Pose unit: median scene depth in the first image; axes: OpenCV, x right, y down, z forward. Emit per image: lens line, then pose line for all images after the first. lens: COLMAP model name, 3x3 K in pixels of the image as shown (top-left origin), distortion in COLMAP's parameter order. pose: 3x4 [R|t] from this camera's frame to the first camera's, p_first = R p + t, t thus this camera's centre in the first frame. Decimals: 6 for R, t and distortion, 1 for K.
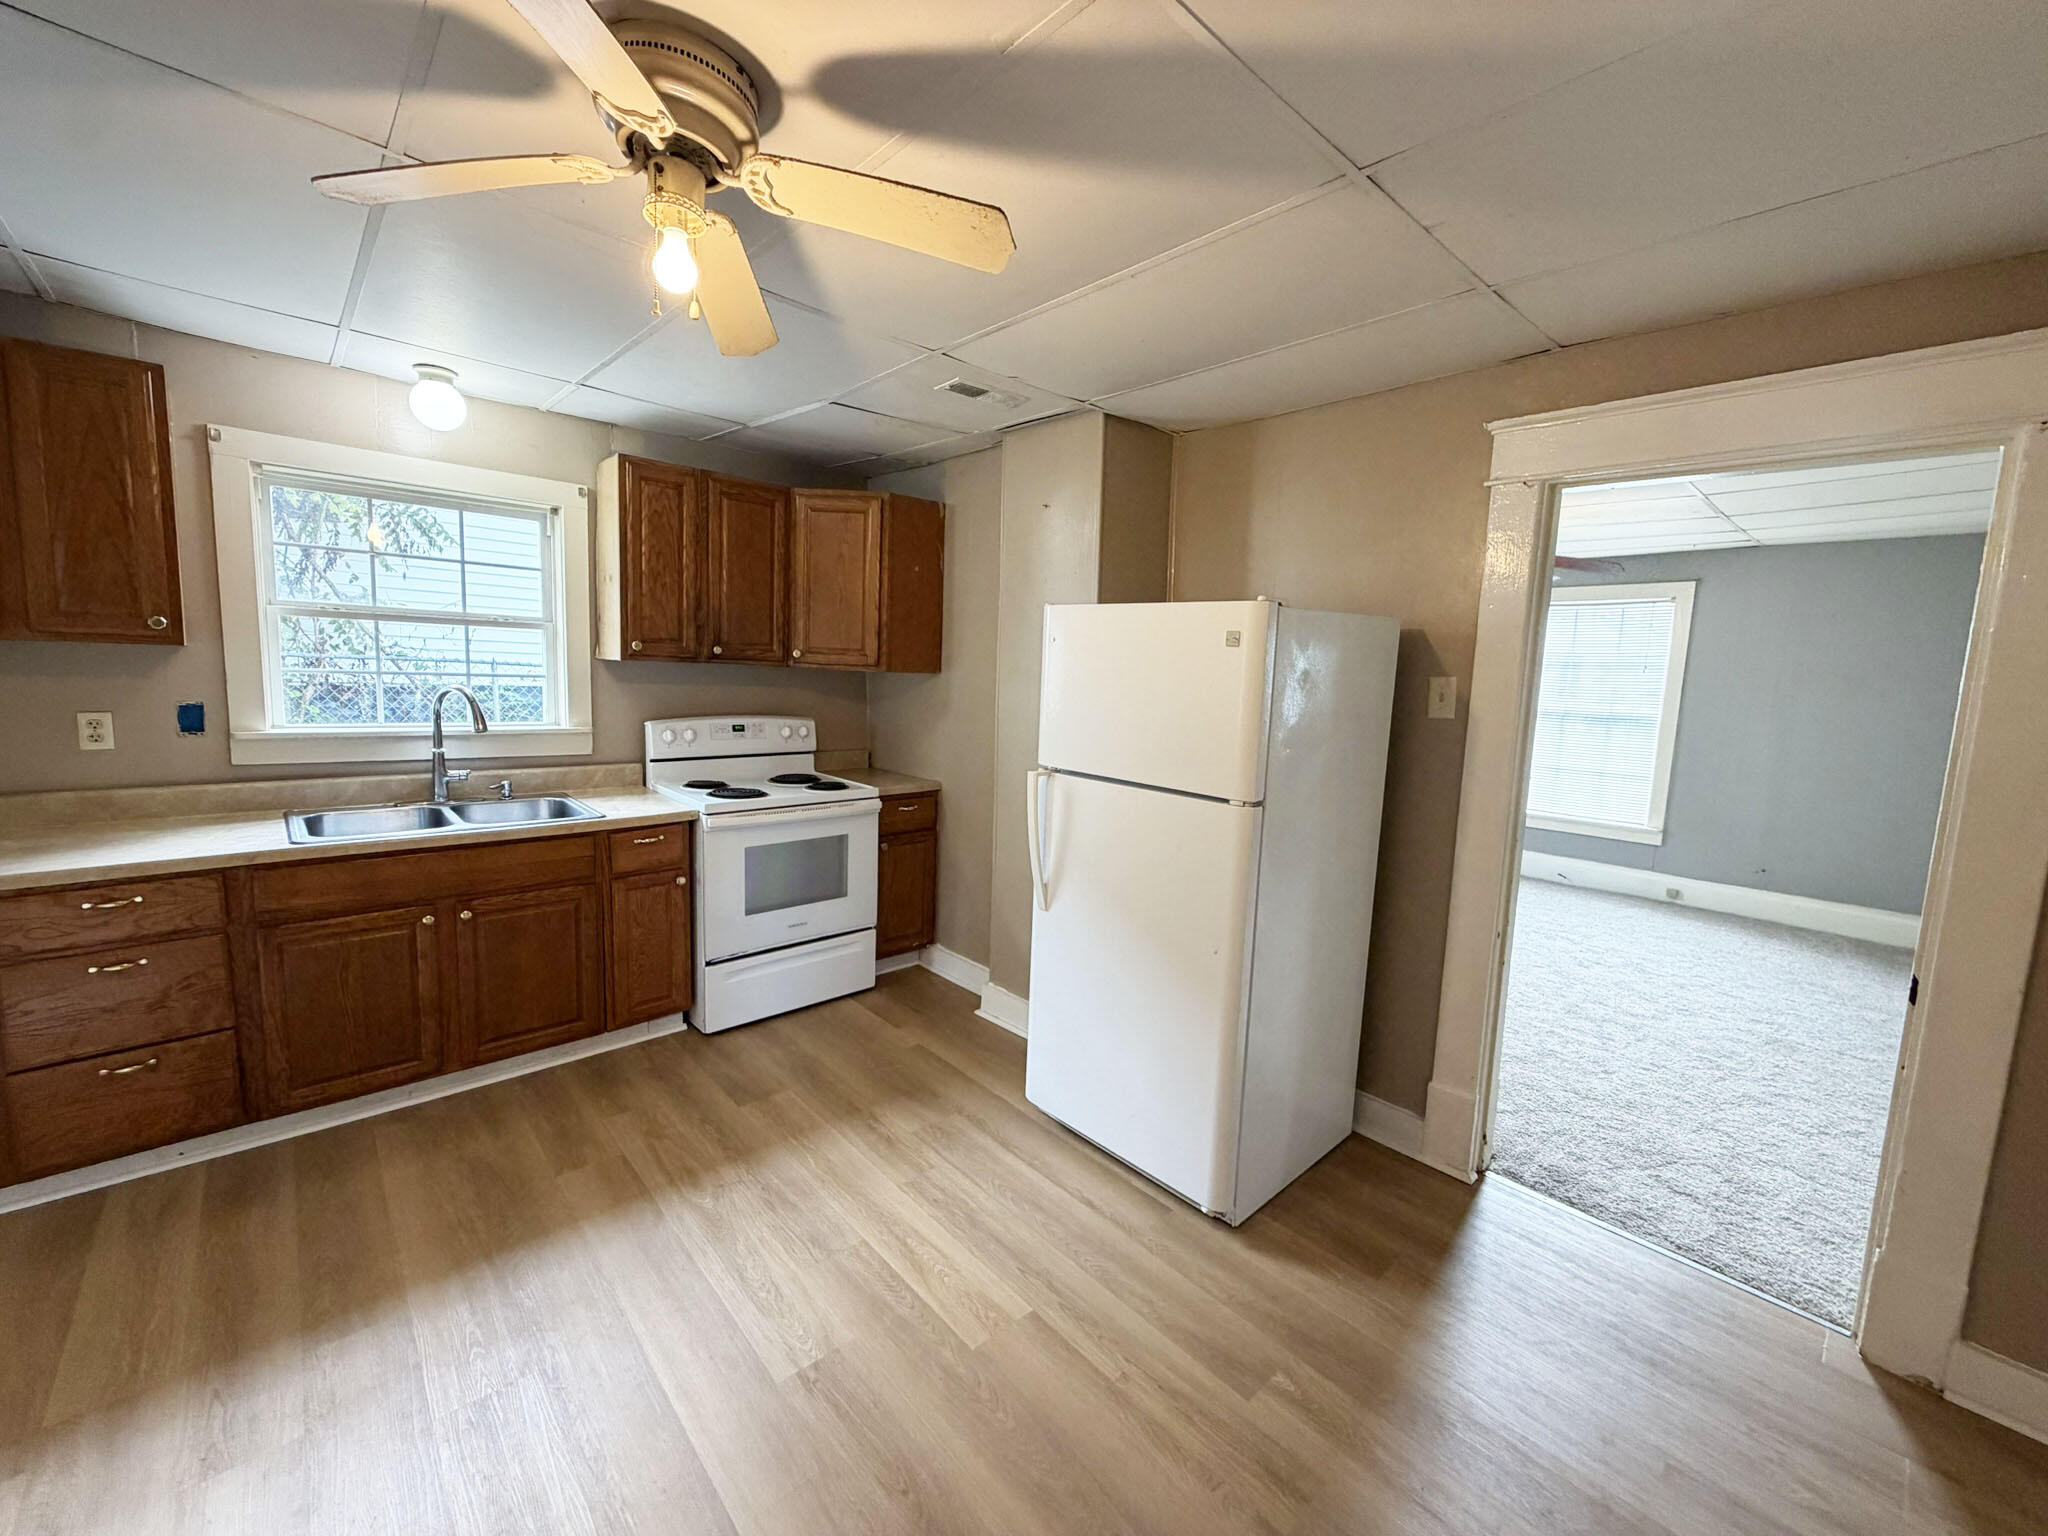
lens RADIAL K [[819.2, 0, 1024.0], [0, 819.2, 768.0], [0, 0, 1]] dist [-0.000590, -0.000136]
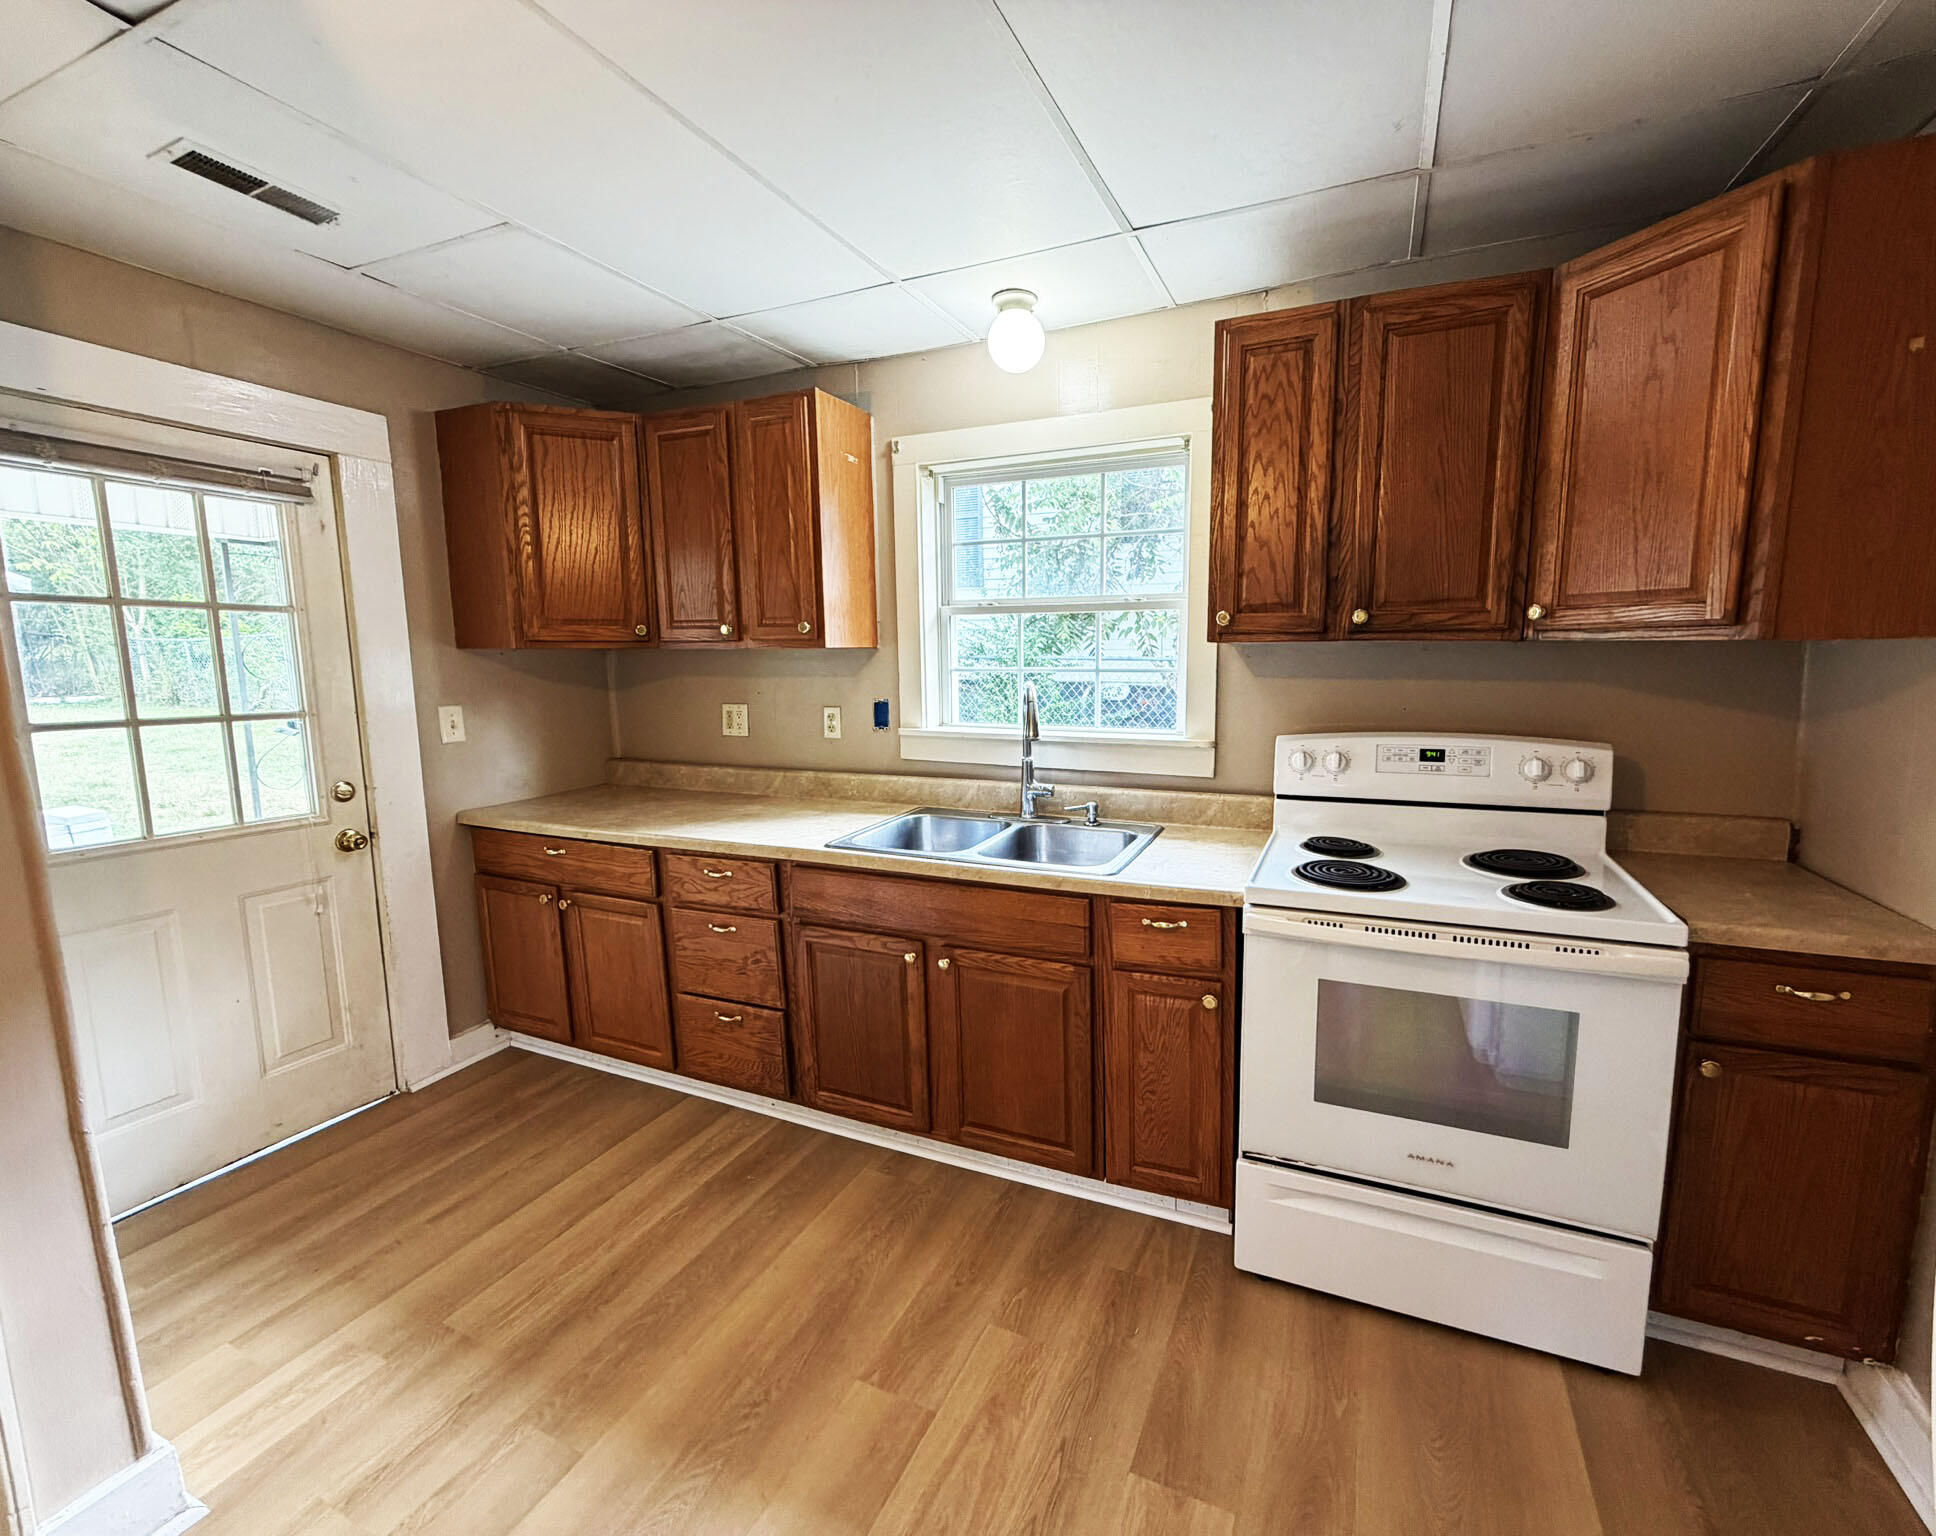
lens RADIAL K [[828.5, 0, 968.0], [0, 828.5, 768.0], [0, 0, 1]] dist [-0.010455, 0.007425]
pose [[0.406820, 0.083045, -0.909726, 0.047805], [-0.087569, 0.994818, 0.051653, -0.048322], [0.909301, 0.058650, 0.411984, 0.558356]]
